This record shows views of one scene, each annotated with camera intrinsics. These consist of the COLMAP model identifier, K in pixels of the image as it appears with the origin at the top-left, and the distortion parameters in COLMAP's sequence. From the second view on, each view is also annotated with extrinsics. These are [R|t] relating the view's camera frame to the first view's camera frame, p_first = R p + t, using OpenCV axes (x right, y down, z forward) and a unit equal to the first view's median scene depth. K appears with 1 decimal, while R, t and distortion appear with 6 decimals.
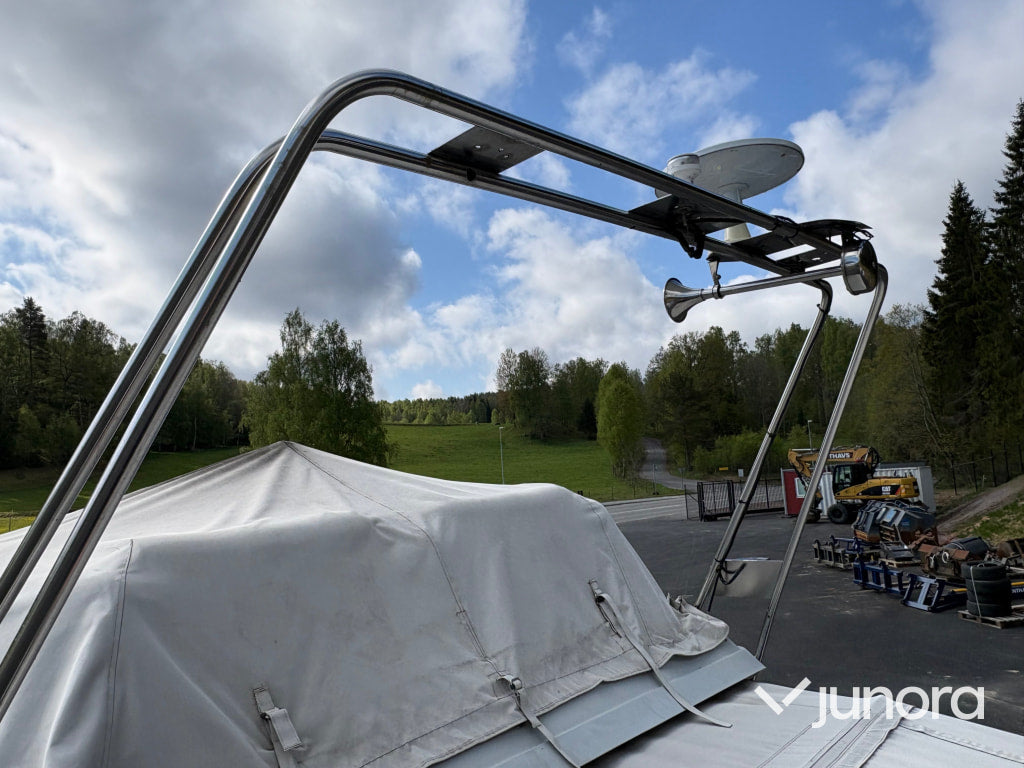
lens RADIAL K [[773.4, 0, 513.3], [0, 773.4, 387.8], [0, 0, 1]] dist [0.054549, -0.057555]
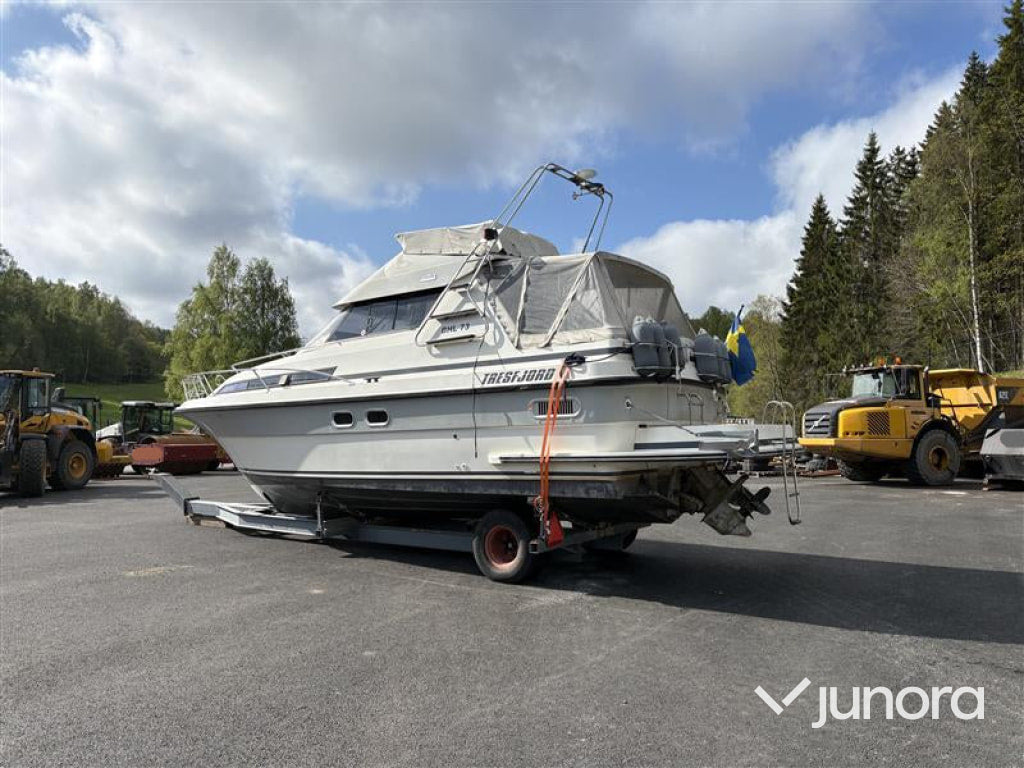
lens RADIAL K [[778.3, 0, 512.0], [0, 778.3, 384.0], [0, 0, 1]] dist [0.071996, -0.075648]
pose [[0.987754, 0.080774, 0.133483, -0.023690], [-0.084857, 0.996075, 0.025179, 0.030577], [-0.130925, -0.036197, 0.990731, -0.123393]]
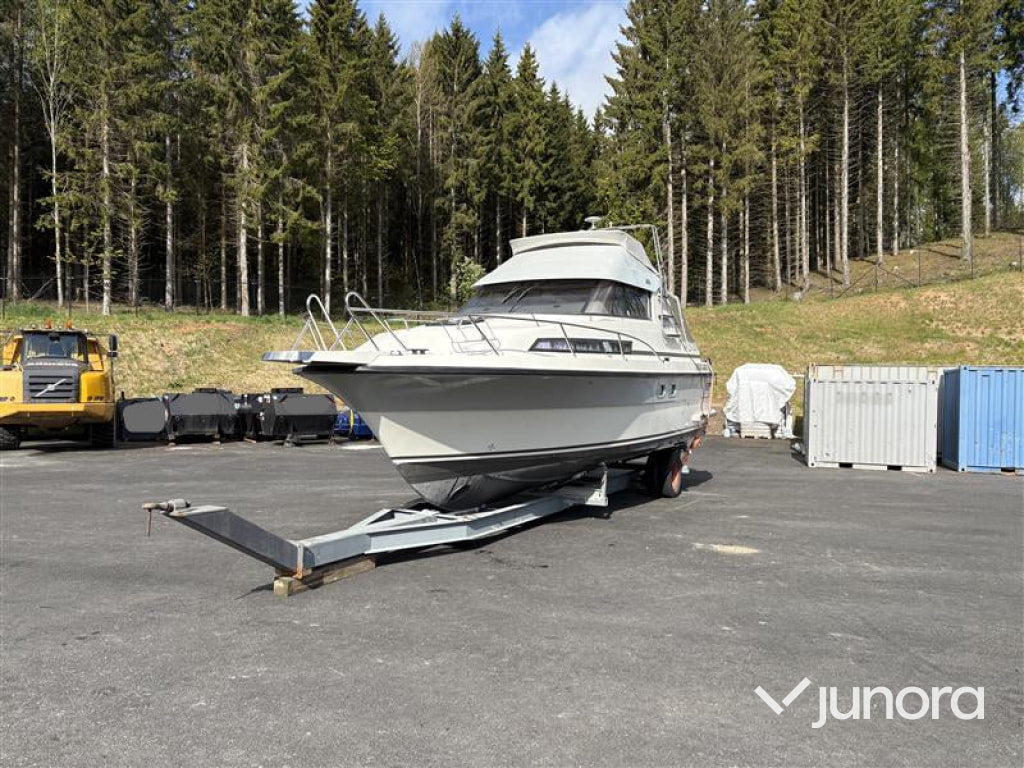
lens RADIAL K [[773.4, 0, 513.3], [0, 773.4, 387.8], [0, 0, 1]] dist [0.054549, -0.057555]
pose [[-0.276001, 0.080371, 0.957791, -0.186492], [-0.076462, 0.991504, -0.105234, 0.062760], [-0.958111, -0.102279, -0.267511, 0.098396]]
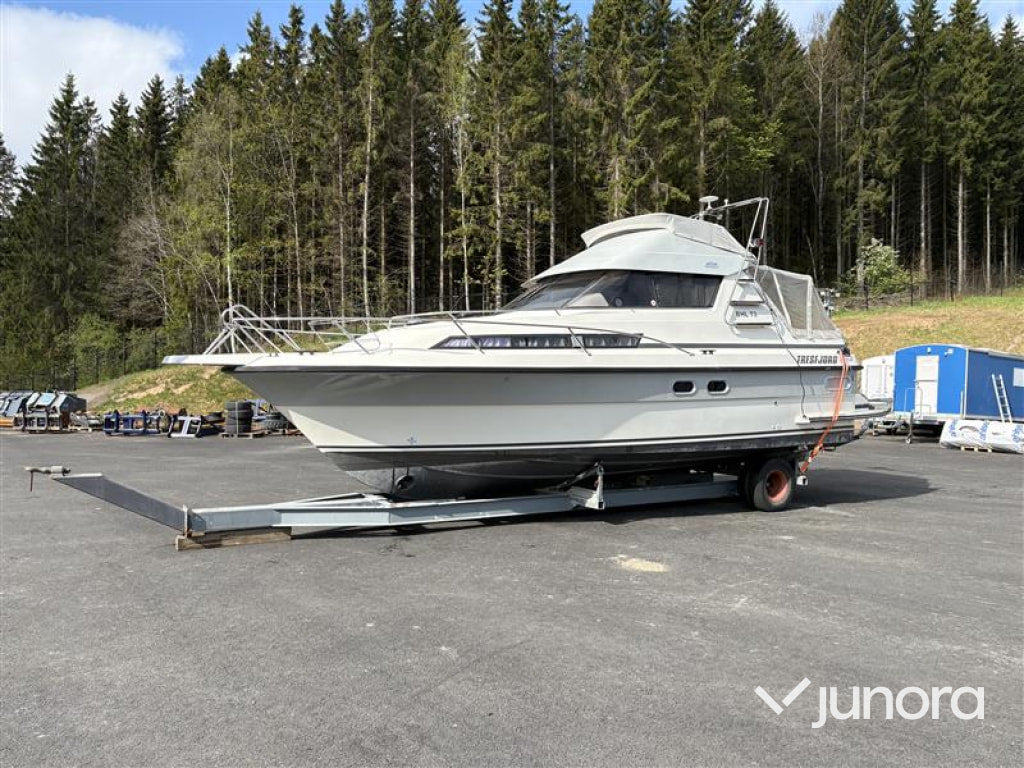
lens RADIAL K [[773.4, 0, 513.3], [0, 773.4, 387.8], [0, 0, 1]] dist [0.054549, -0.057555]
pose [[0.287374, 0.078951, 0.954559, -0.187383], [-0.118845, 0.991835, -0.046255, 0.054216], [-0.950417, -0.100152, 0.294411, 0.010179]]
